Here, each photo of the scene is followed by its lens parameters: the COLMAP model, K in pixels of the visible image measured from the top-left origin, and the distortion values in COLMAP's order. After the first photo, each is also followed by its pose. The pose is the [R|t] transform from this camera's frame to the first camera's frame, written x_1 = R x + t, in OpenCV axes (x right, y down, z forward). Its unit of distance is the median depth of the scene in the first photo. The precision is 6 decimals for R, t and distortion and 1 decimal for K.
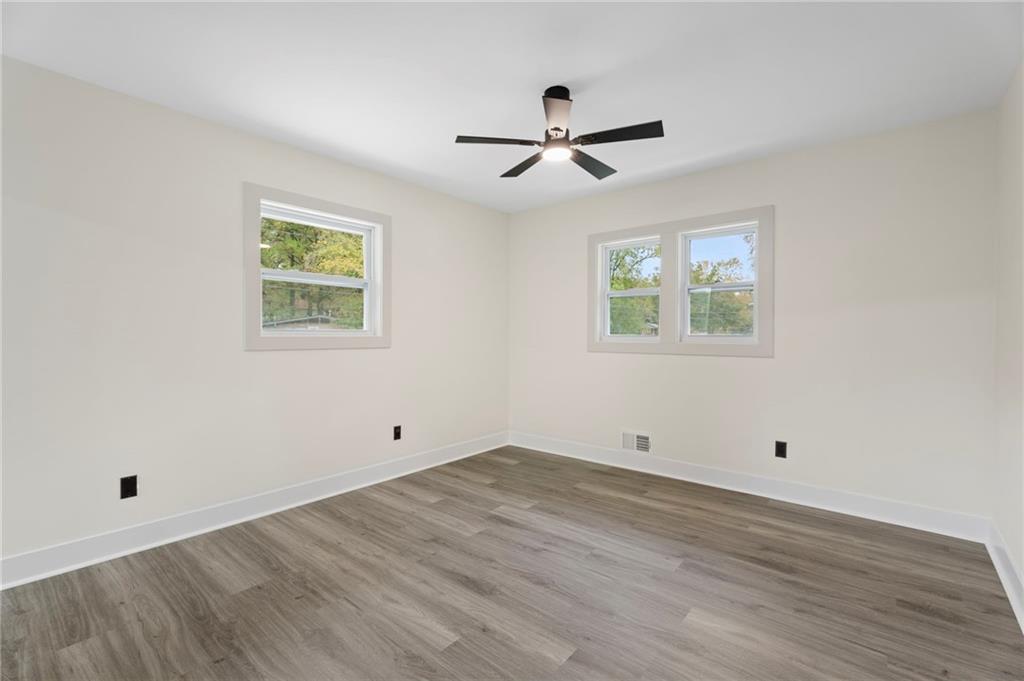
lens RADIAL K [[453.6, 0, 517.2], [0, 453.6, 335.7], [0, 0, 1]] dist [-0.000401, -0.000119]
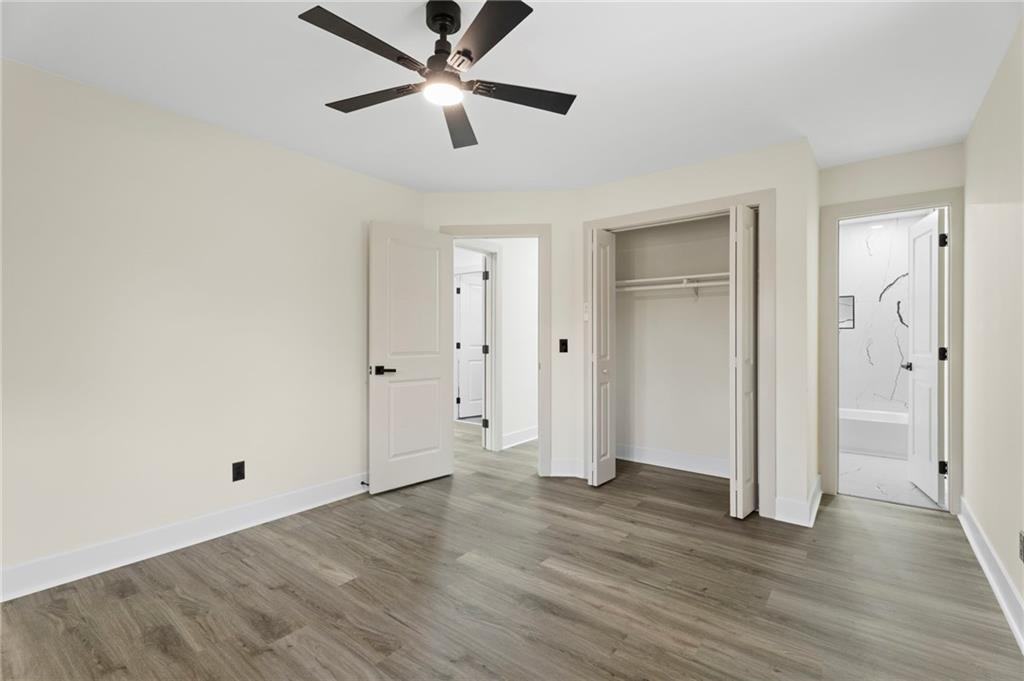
lens RADIAL K [[453.6, 0, 517.2], [0, 453.6, 335.7], [0, 0, 1]] dist [-0.000401, -0.000119]
pose [[-0.999488, -0.002148, -0.031937, -0.010700], [-0.002257, 0.999992, 0.003386, -0.011630], [0.031930, 0.003457, -0.999484, 1.869978]]
